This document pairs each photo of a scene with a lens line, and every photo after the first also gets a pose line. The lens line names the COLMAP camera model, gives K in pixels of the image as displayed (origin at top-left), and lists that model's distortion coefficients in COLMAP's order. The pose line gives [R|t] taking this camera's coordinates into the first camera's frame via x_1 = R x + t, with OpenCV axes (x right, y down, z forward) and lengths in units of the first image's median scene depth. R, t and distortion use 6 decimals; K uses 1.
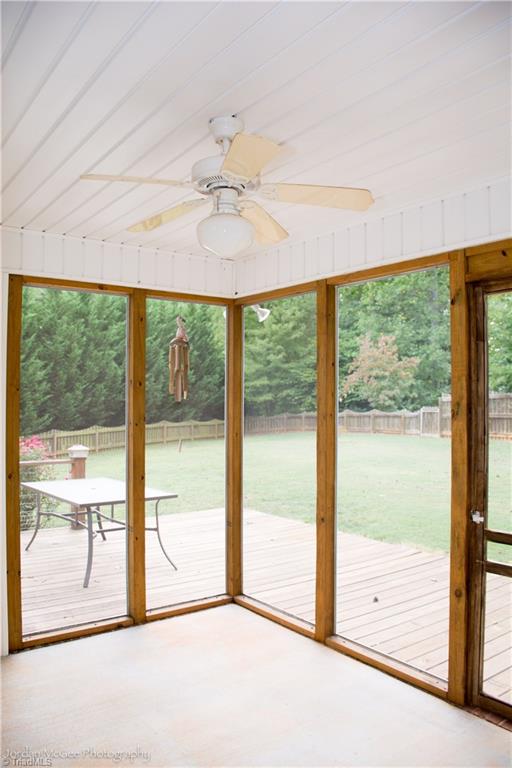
lens RADIAL K [[602.1, 0, 256.0], [0, 602.1, 384.0], [0, 0, 1]] dist [-0.100606, 0.000604]
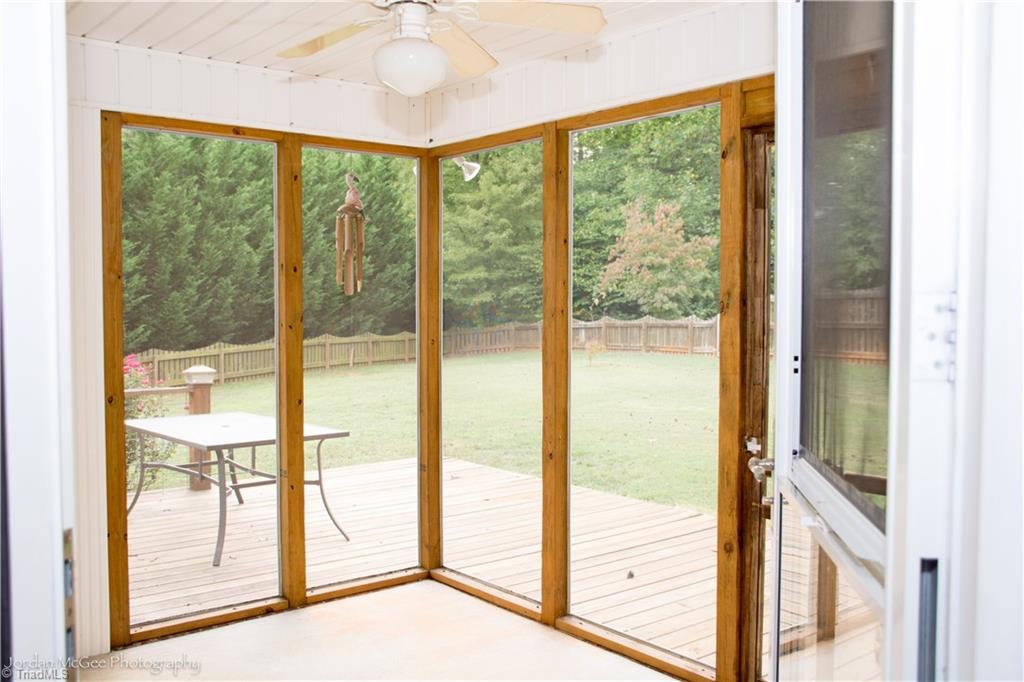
lens RADIAL K [[957.6, 0, 512.0], [0, 957.6, 341.0], [0, 0, 1]] dist [-0.039573, 0.007687]
pose [[0.999106, -0.003768, 0.042101, 0.010674], [0.001138, 0.998055, 0.062323, 0.010087], [-0.042254, -0.062219, 0.997168, -0.100548]]
